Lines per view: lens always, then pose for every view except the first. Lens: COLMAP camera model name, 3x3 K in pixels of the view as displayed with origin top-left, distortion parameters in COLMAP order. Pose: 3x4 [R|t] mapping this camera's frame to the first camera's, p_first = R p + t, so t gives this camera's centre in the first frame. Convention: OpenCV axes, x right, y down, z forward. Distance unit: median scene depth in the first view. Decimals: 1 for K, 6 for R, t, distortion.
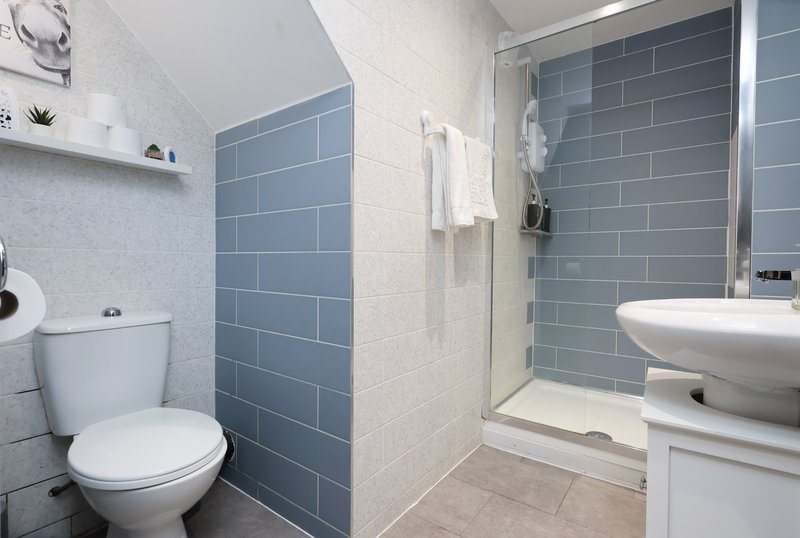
lens RADIAL K [[386.8, 0, 398.9], [0, 386.8, 269.1], [0, 0, 1]] dist [-0.000197, 0.001332]
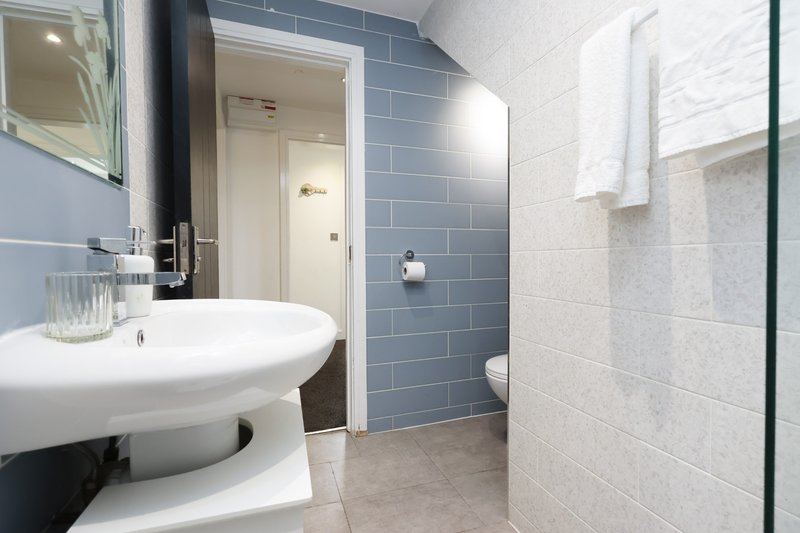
lens RADIAL K [[369.1, 0, 401.0], [0, 369.1, 264.6], [0, 0, 1]] dist [-0.005347, 0.001551]
pose [[-0.561382, 0.008832, -0.827510, 0.892505], [-0.014075, 0.999696, 0.020219, -0.024027], [0.827437, 0.022998, -0.561087, 1.241284]]
